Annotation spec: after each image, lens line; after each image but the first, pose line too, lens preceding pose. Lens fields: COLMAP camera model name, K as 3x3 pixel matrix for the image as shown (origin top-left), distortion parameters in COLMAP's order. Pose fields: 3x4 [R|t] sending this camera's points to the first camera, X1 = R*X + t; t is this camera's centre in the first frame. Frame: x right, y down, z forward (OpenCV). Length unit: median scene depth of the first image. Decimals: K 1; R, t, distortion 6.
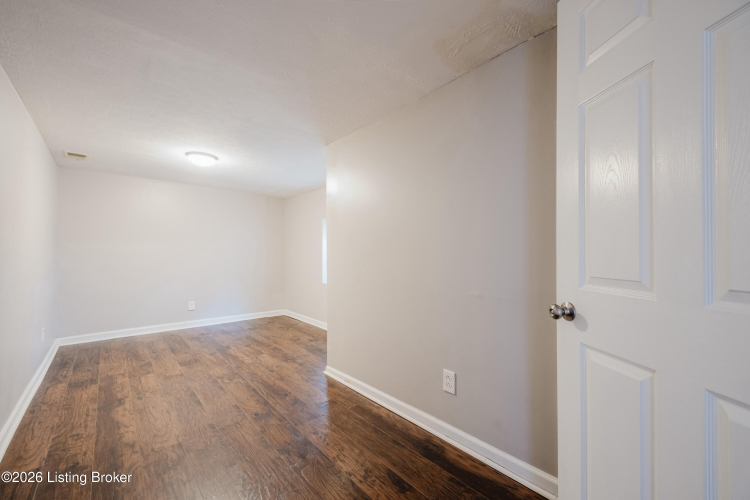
lens RADIAL K [[307.6, 0, 375.0], [0, 307.6, 252.1], [0, 0, 1]] dist [0.011444, -0.001916]
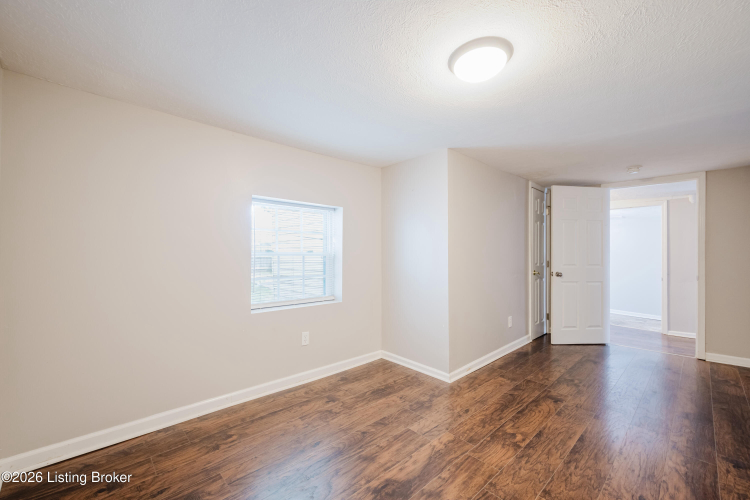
lens RADIAL K [[307.6, 0, 375.1], [0, 307.6, 251.5], [0, 0, 1]] dist [0.011444, -0.001916]
pose [[-0.047038, 0.000584, 0.998893, -1.189764], [-0.015344, 0.999881, -0.001307, -0.007933], [-0.998775, -0.015389, -0.047023, 1.382380]]
